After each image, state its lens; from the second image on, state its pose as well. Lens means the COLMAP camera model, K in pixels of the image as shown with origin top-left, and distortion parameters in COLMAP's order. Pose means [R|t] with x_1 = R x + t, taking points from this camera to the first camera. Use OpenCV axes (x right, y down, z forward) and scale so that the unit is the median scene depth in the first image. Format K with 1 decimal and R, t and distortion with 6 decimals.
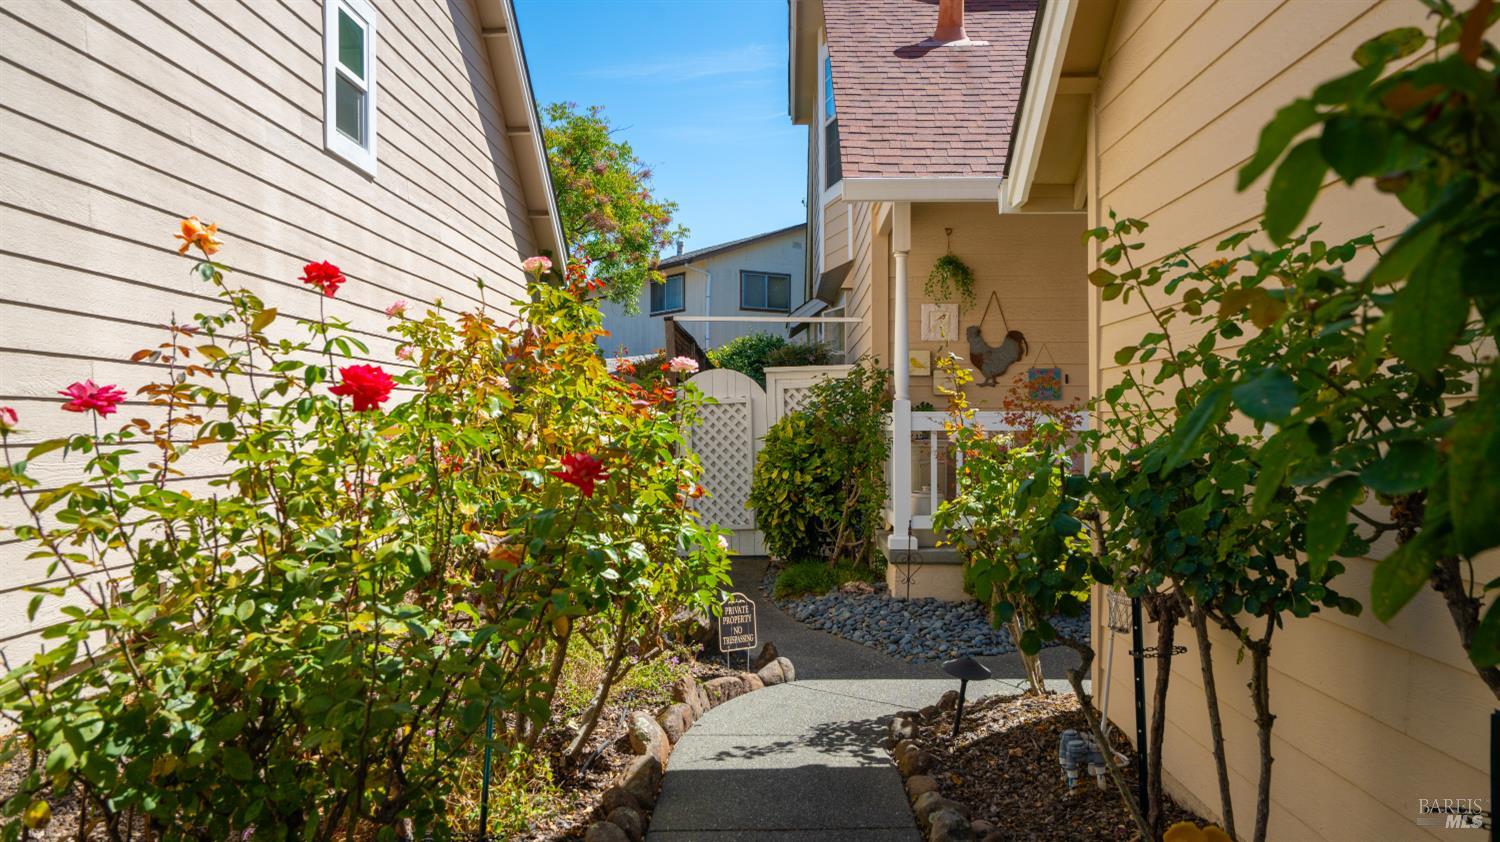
lens RADIAL K [[1145.7, 0, 750.0], [0, 1145.7, 421.0], [0, 0, 1]] dist [0.003239, 0.000291]
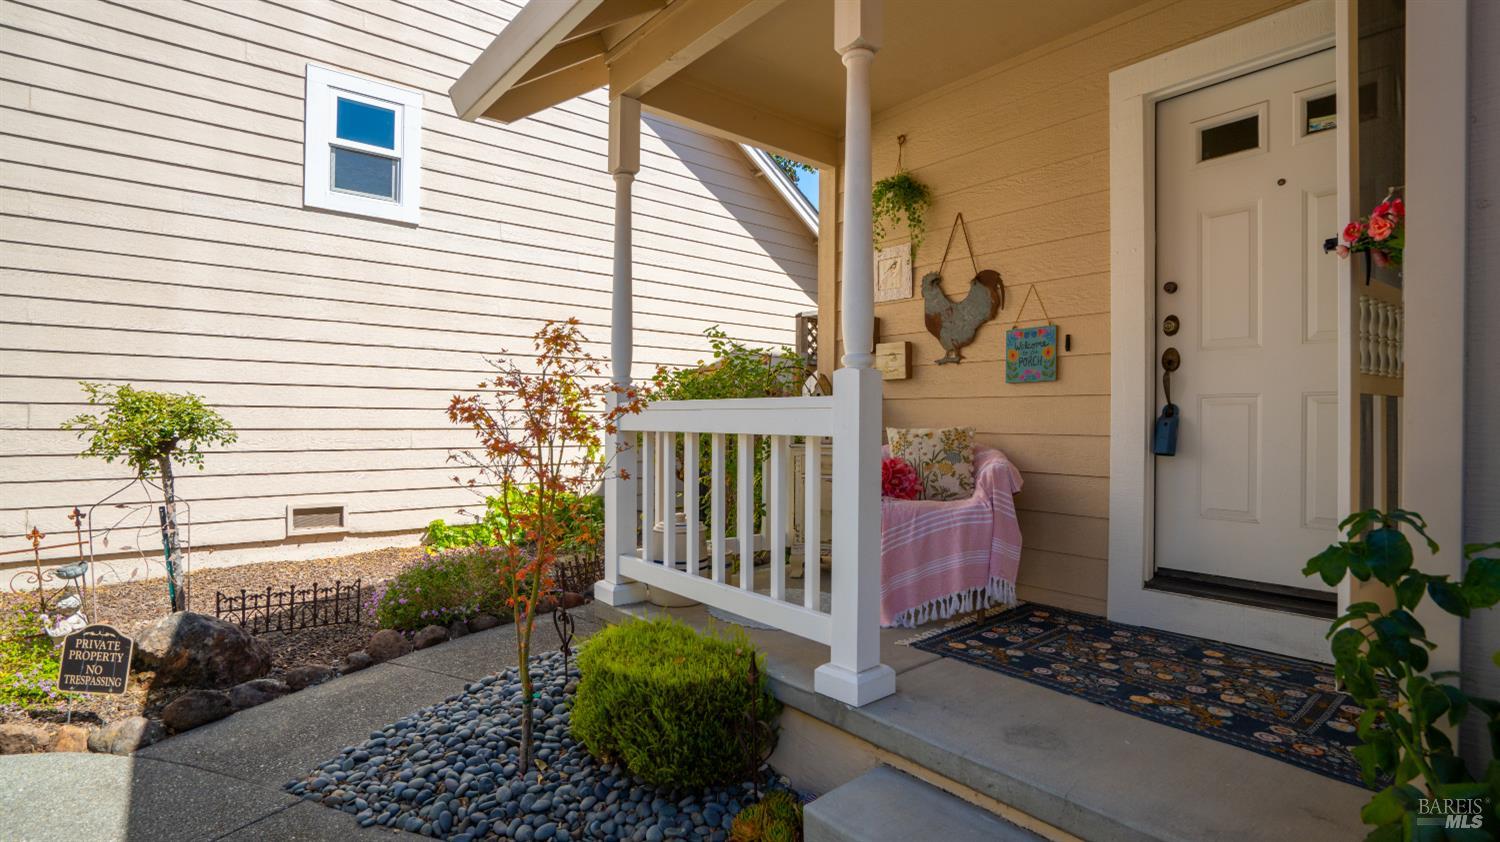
lens RADIAL K [[691.6, 0, 746.0], [0, 691.6, 417.6], [0, 0, 1]] dist [-0.001626, -0.000037]
pose [[0.654153, 0.004528, -0.756348, 0.425898], [-0.005875, 0.999982, 0.000906, 0.000302], [0.756339, 0.003851, 0.654168, 0.661735]]
